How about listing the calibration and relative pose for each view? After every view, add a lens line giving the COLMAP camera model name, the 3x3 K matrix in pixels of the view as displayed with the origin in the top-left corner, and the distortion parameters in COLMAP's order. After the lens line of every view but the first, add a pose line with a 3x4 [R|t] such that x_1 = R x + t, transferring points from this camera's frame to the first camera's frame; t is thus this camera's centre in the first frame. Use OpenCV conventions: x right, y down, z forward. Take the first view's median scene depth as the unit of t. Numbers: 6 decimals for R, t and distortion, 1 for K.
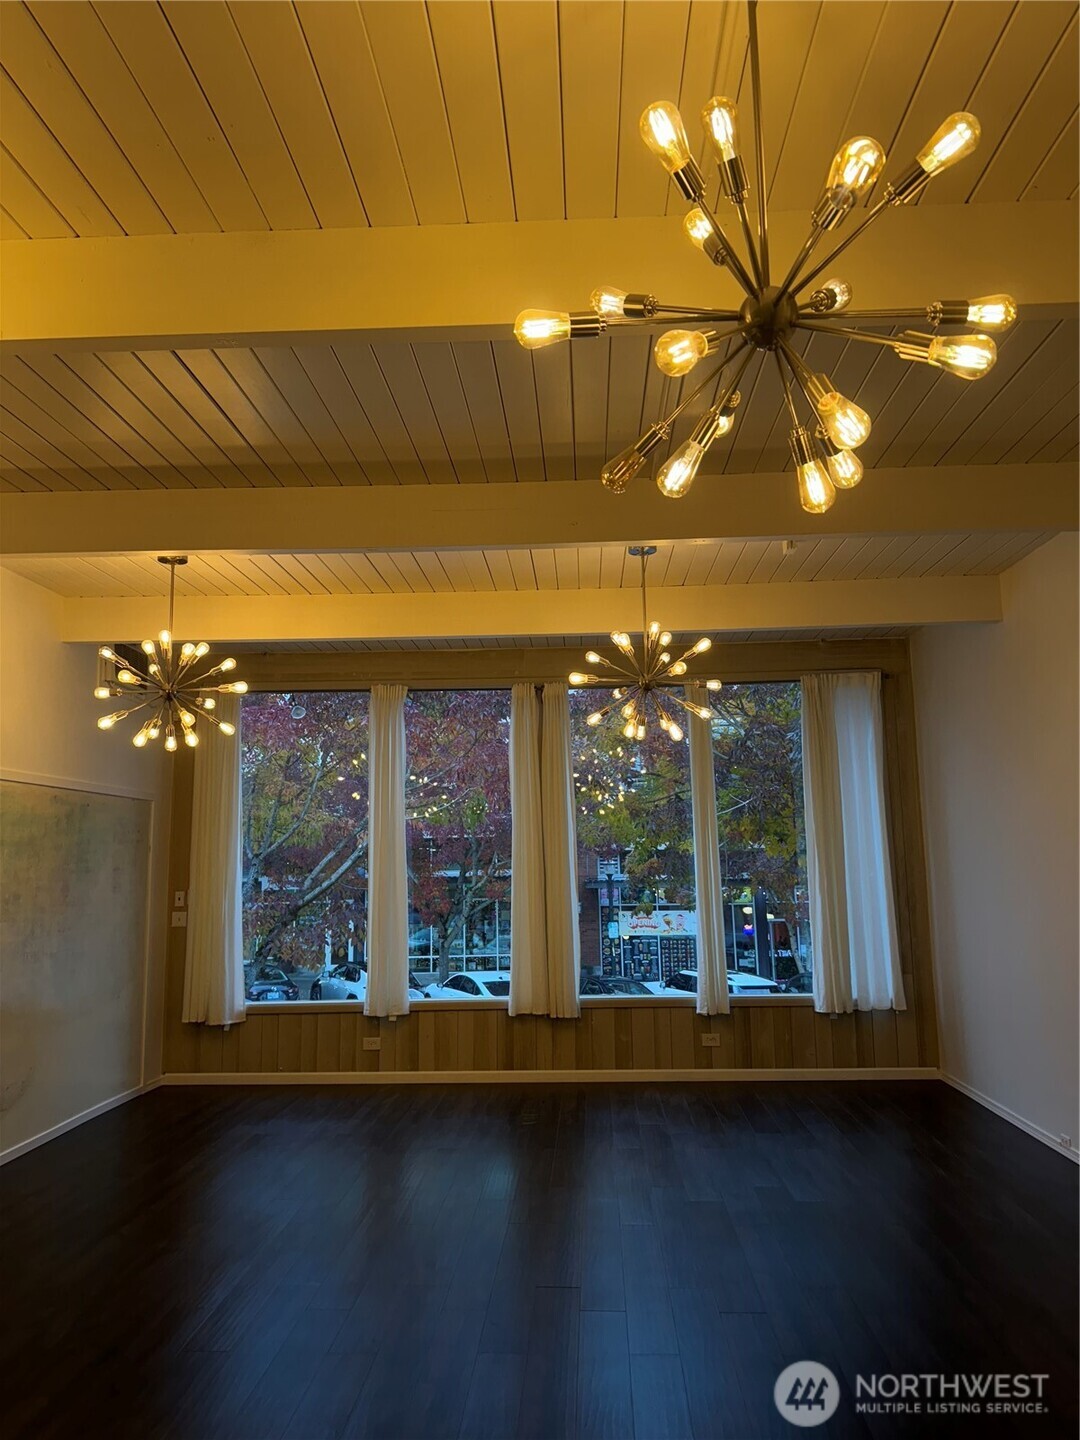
lens RADIAL K [[1012.6, 0, 540.0], [0, 1012.6, 720.0], [0, 0, 1]] dist [0.092502, -0.001335]
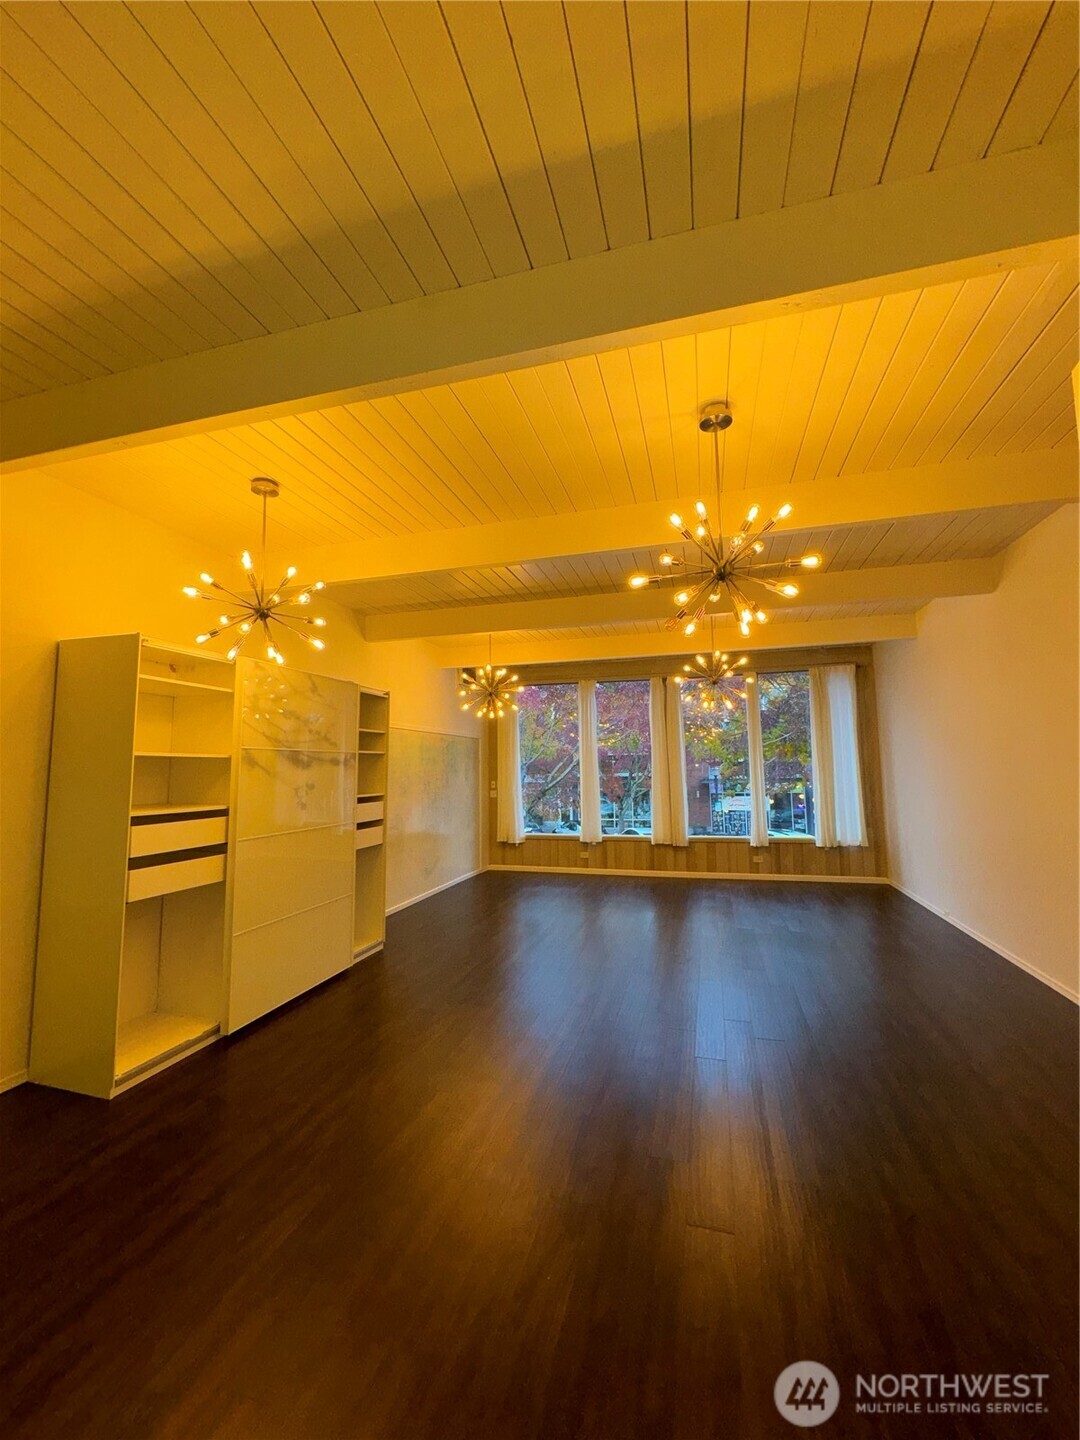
lens RADIAL K [[574.8, 0, 540.0], [0, 574.8, 720.0], [0, 0, 1]] dist [-0.000676, -0.000309]
pose [[0.973075, -0.018090, -0.229780, 0.019327], [0.030769, 0.998188, 0.051719, -0.018259], [0.228428, -0.057396, 0.971868, -0.127532]]
